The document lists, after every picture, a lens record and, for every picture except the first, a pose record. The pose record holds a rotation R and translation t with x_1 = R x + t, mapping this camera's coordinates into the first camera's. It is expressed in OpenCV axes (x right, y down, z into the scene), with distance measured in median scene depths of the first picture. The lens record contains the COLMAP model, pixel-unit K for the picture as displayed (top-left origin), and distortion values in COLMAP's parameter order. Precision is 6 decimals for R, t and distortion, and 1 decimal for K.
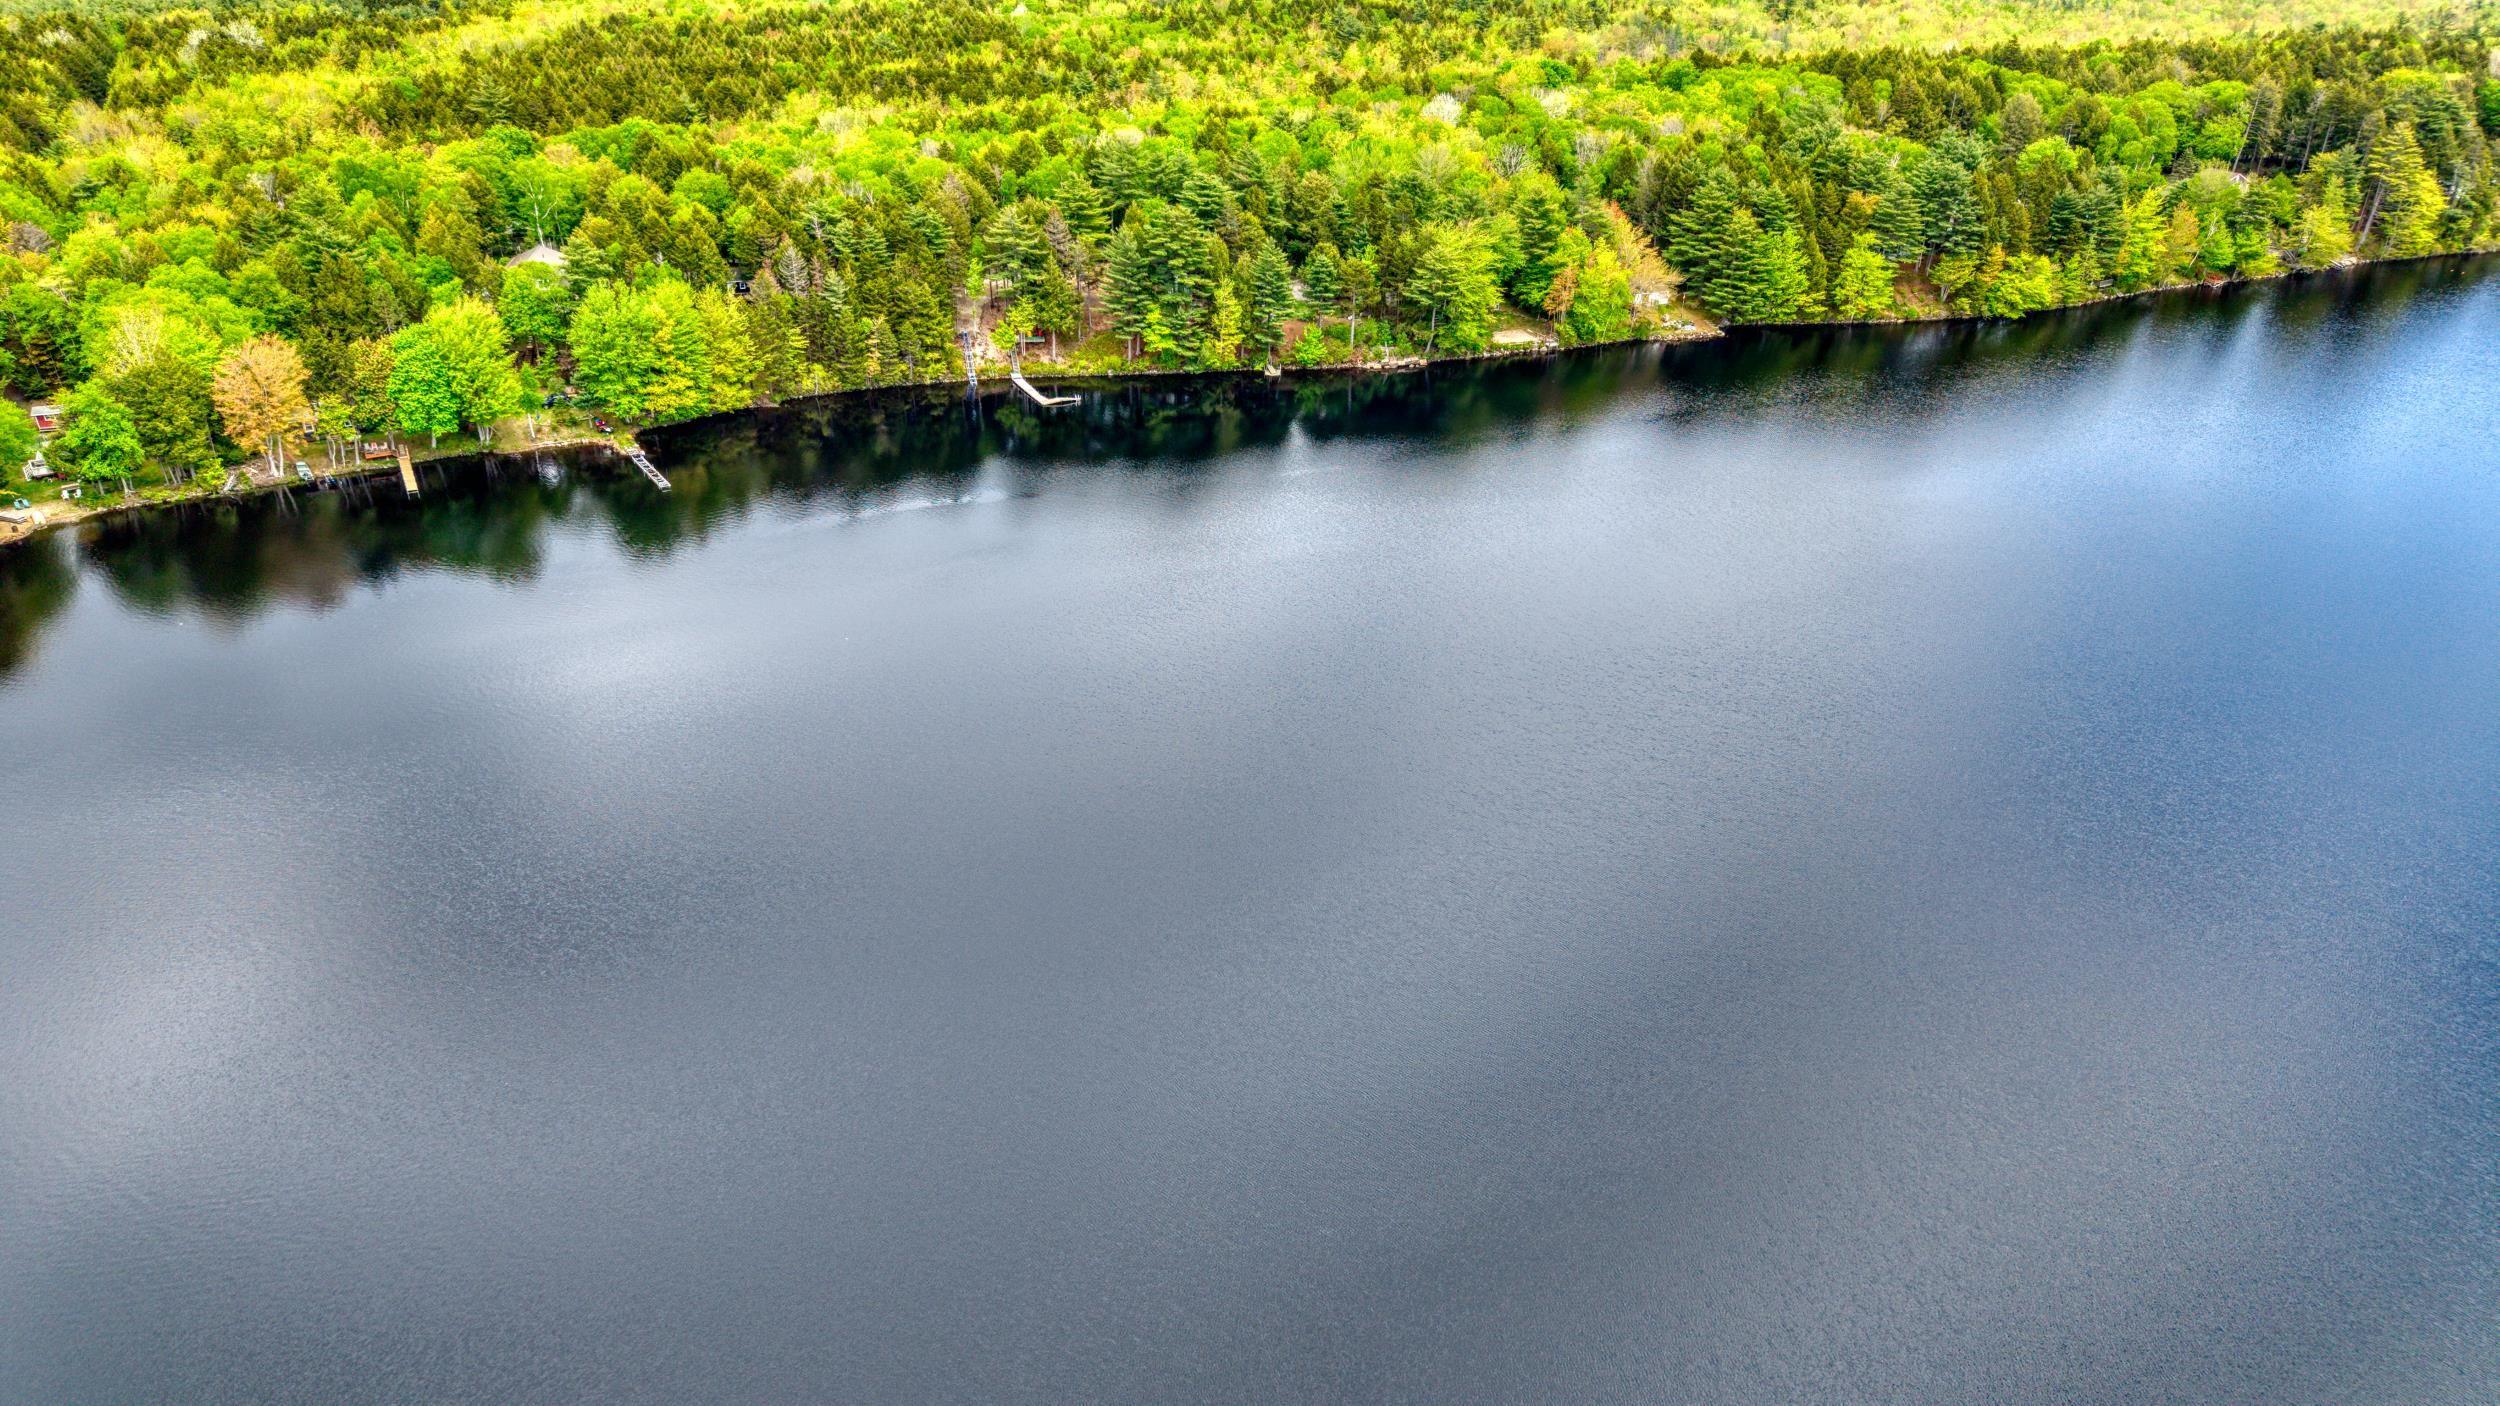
lens RADIAL K [[1685.3, 0, 1252.0], [0, 1685.3, 706.2], [0, 0, 1]] dist [0.014381, -0.011872]
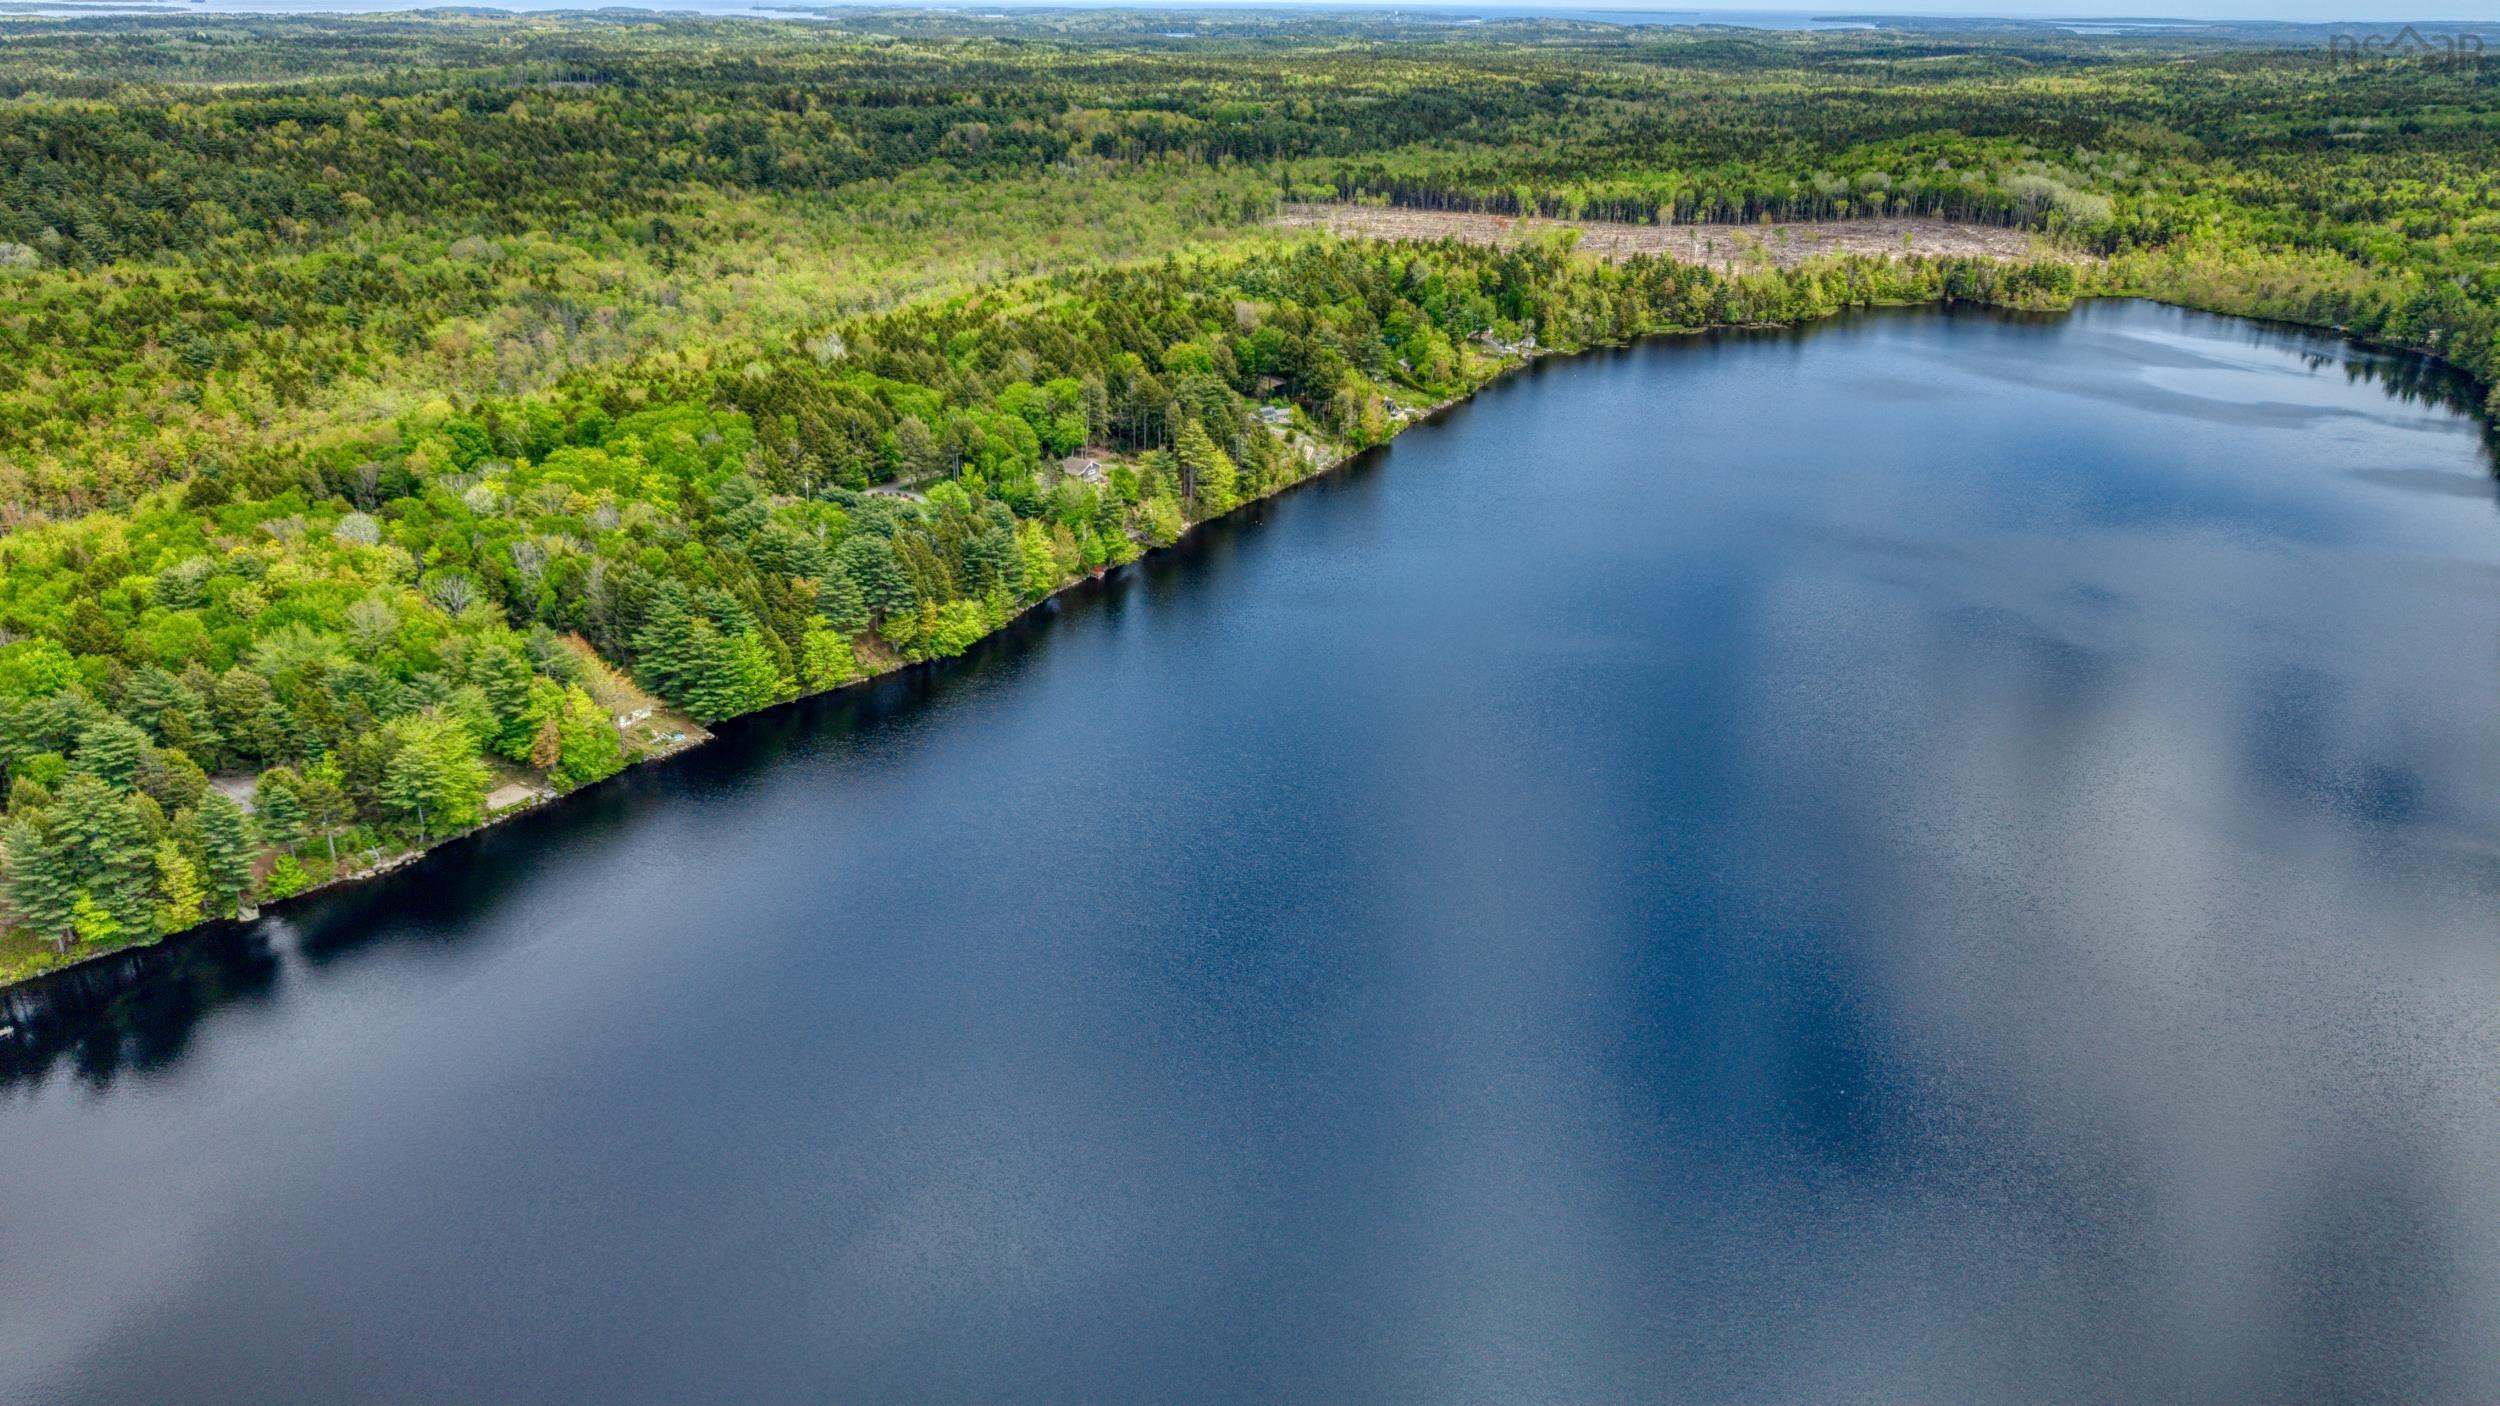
lens RADIAL K [[1680.6, 0, 1253.4], [0, 1680.6, 704.9], [0, 0, 1]] dist [0.017718, -0.015668]
pose [[0.819335, -0.226749, 0.526569, 0.002065], [0.255049, 0.966733, 0.019437, -0.169687], [-0.513459, 0.118375, 0.849910, -0.084691]]
